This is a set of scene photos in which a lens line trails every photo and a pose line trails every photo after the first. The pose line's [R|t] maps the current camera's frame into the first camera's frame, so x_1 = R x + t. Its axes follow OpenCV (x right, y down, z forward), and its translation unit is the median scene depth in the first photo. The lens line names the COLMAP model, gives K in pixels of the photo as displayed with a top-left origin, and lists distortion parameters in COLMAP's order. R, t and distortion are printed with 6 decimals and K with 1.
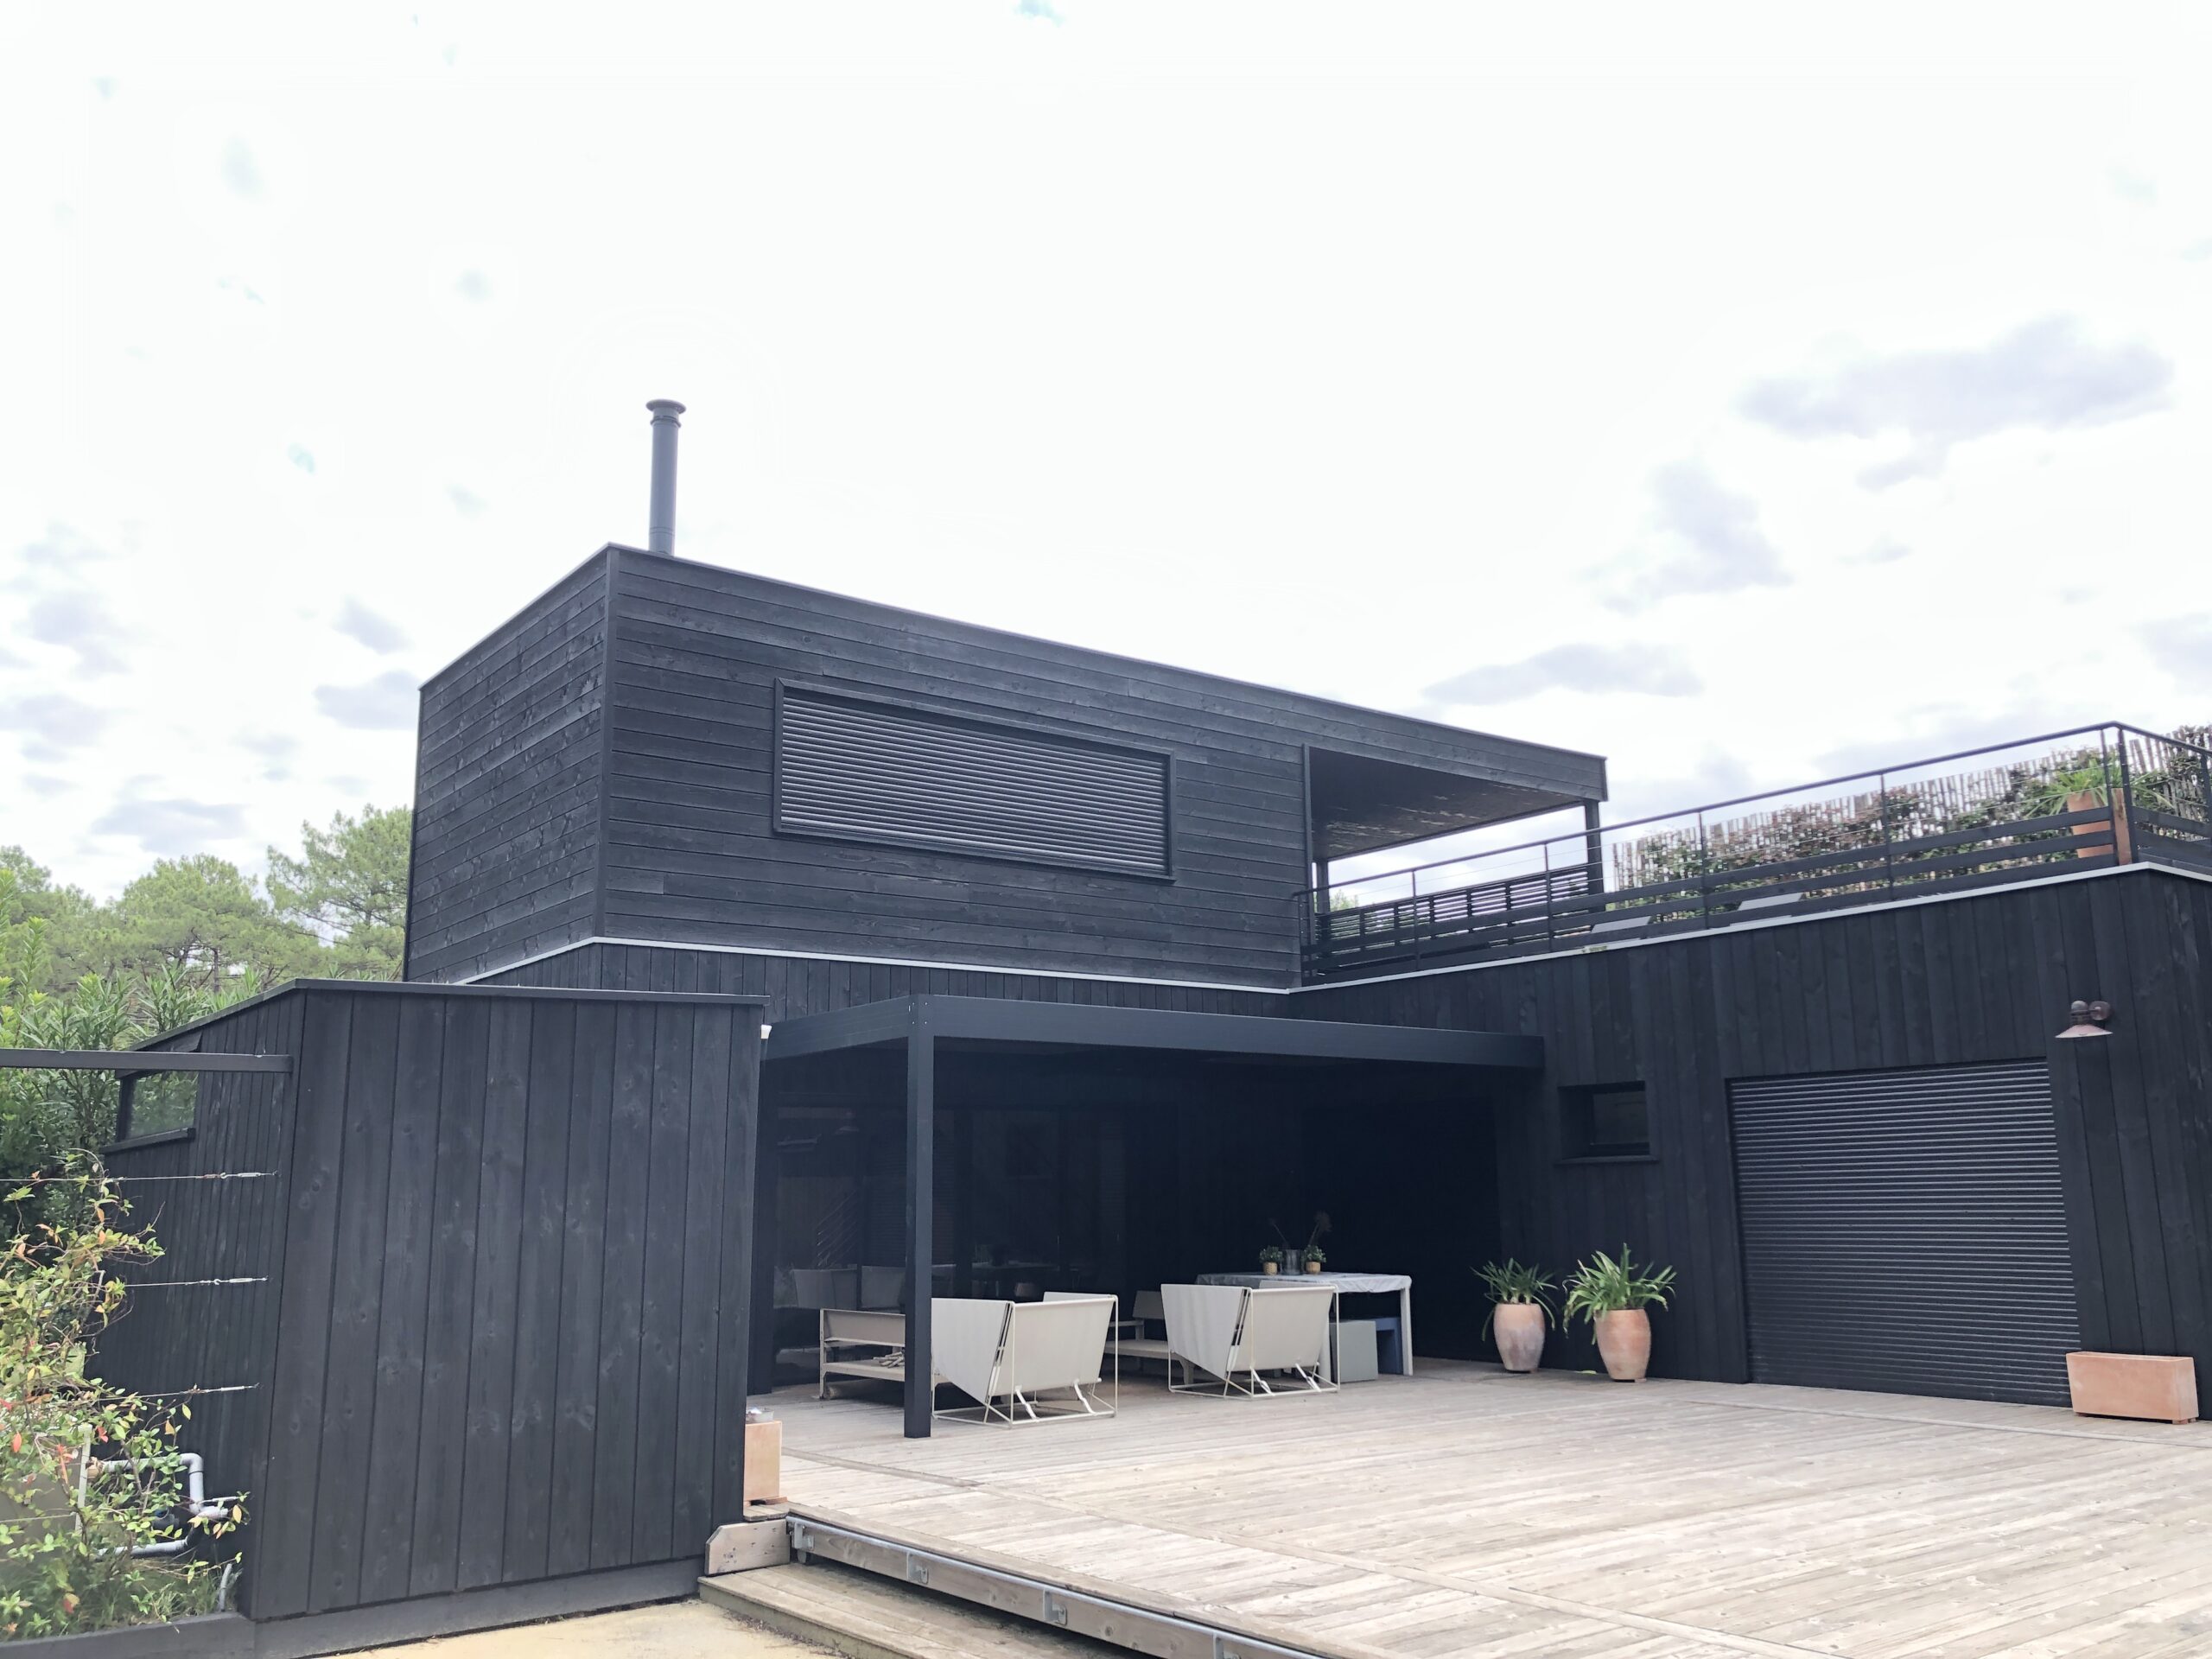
lens RADIAL K [[1818.0, 0, 1099.9], [0, 1818.0, 844.6], [0, 0, 1]] dist [0.031507, -0.018707]
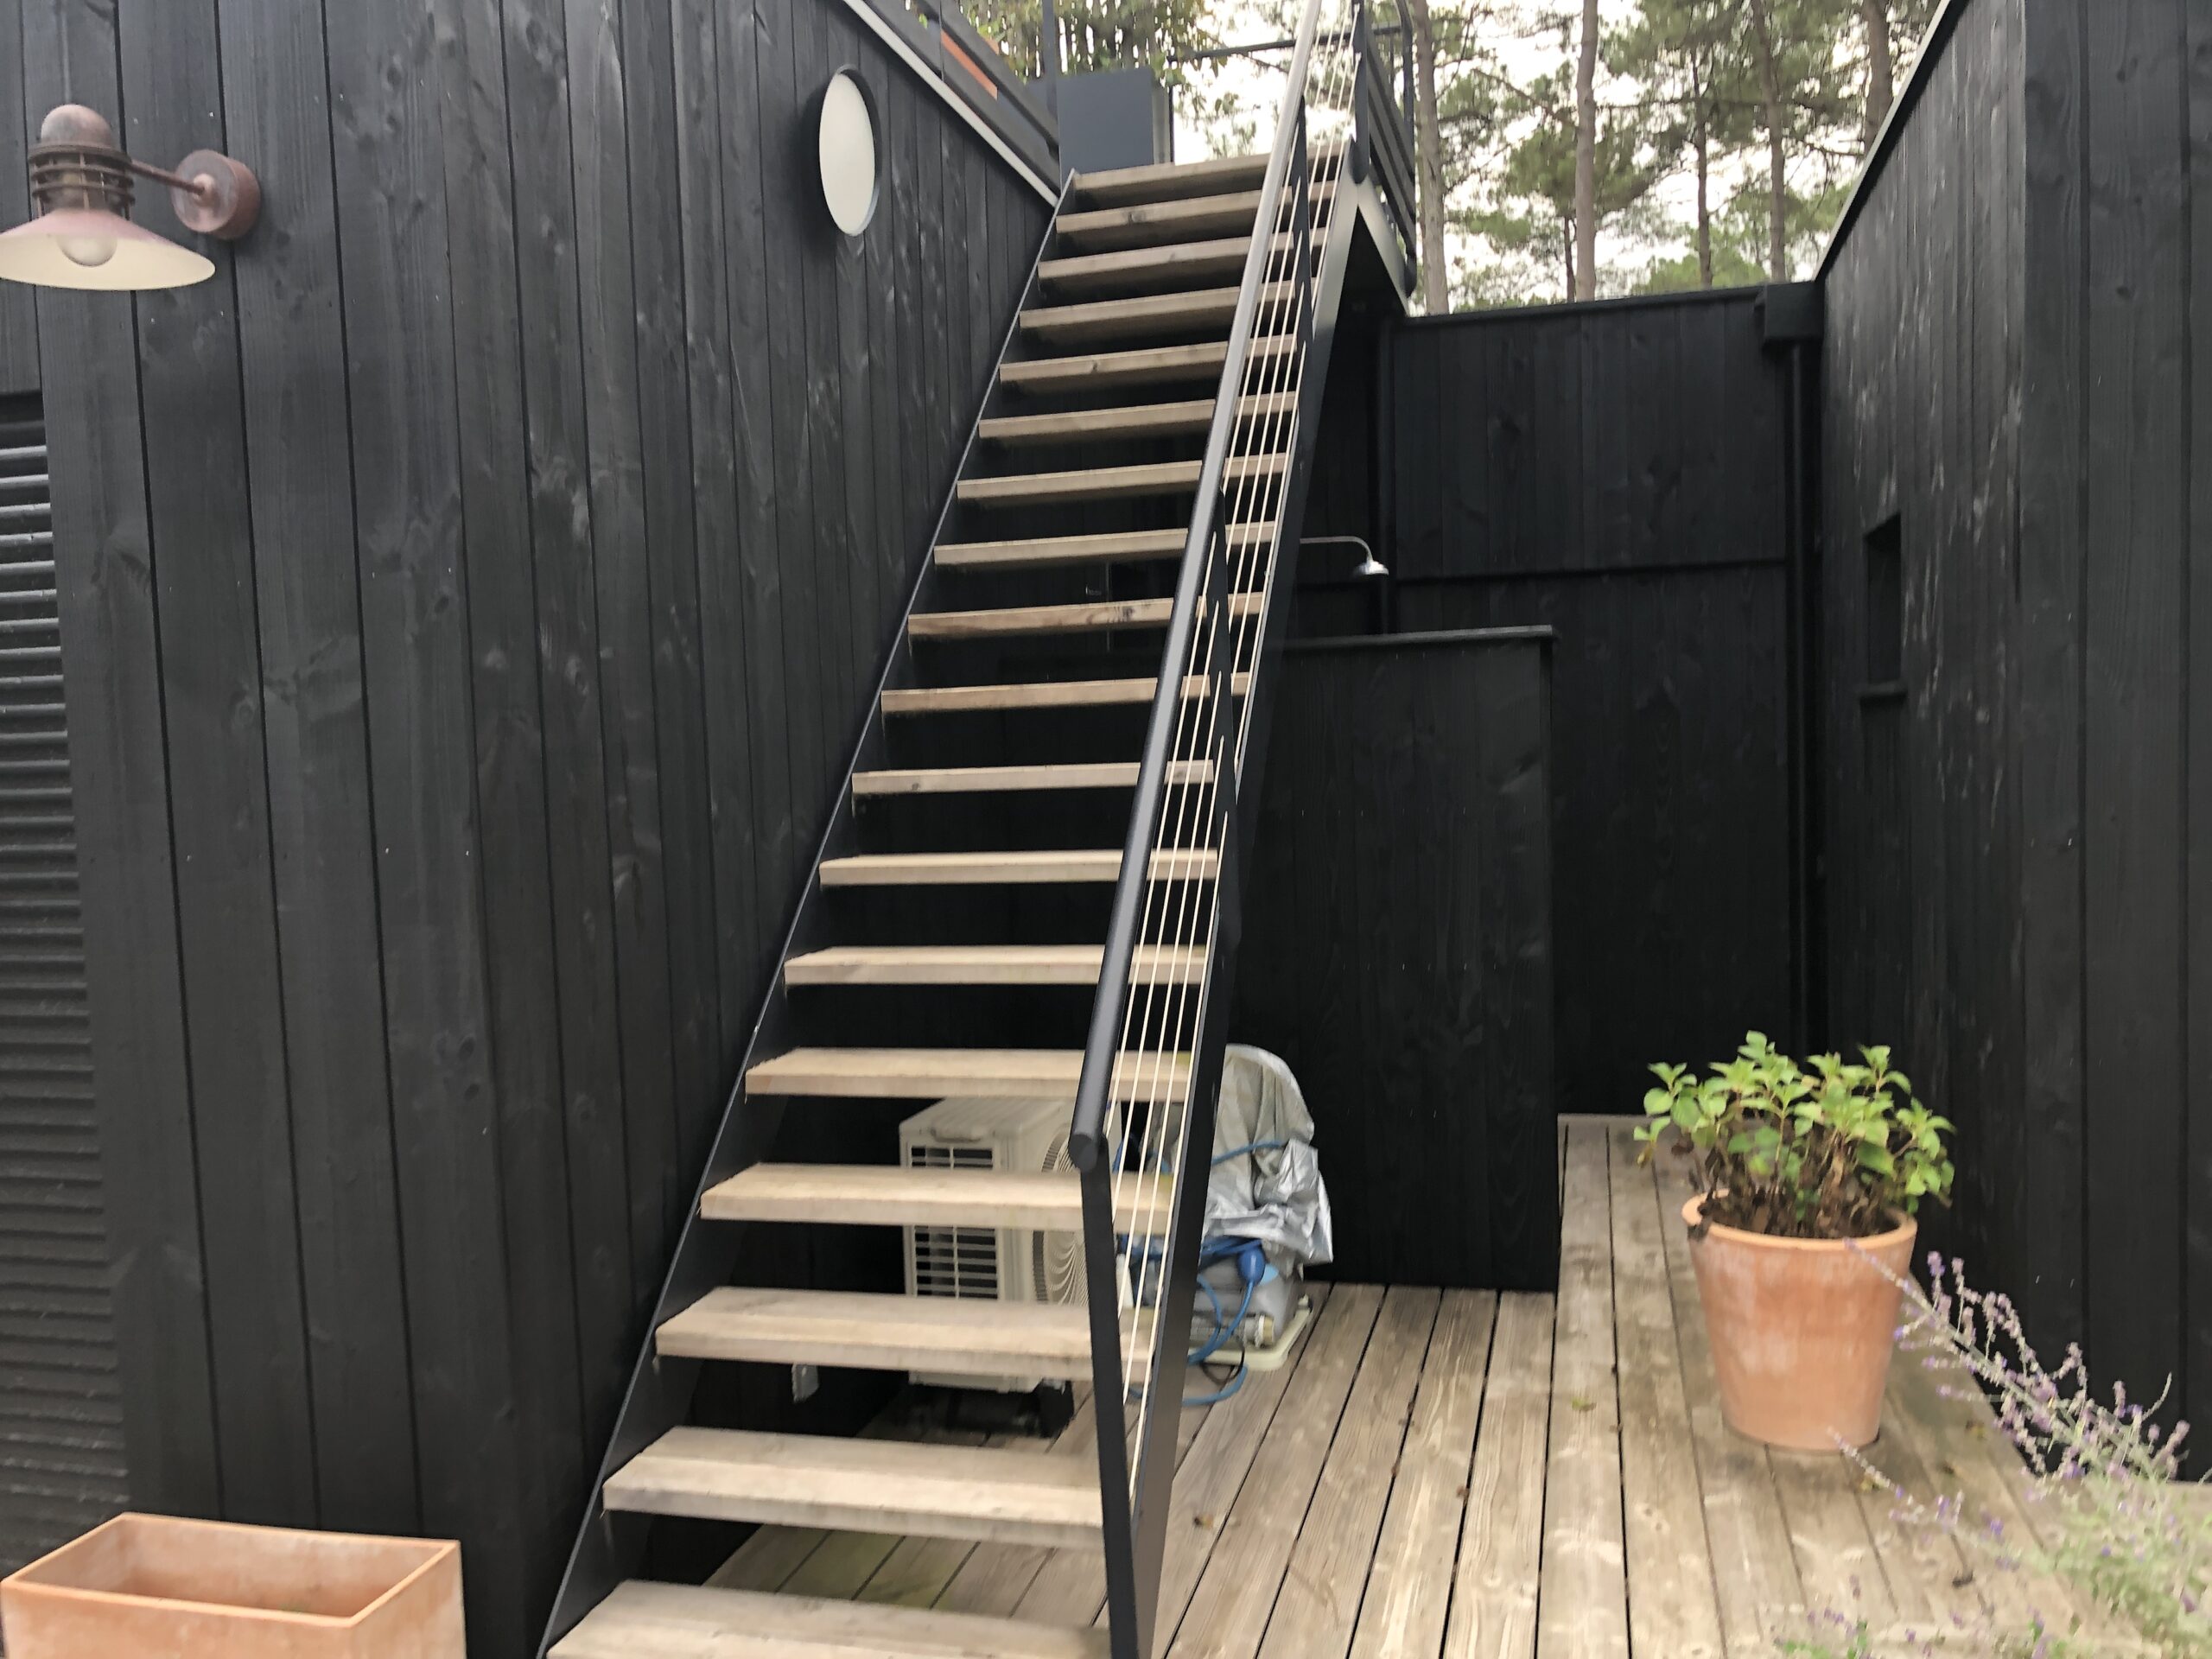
lens RADIAL K [[1818.0, 0, 1103.6], [0, 1818.0, 832.2], [0, 0, 1]] dist [0.031507, -0.018707]
pose [[0.788761, -0.046993, 0.612902, 0.496436], [-0.095522, 0.975591, 0.197731, 0.116324], [-0.607233, -0.214508, 0.765019, 0.741974]]
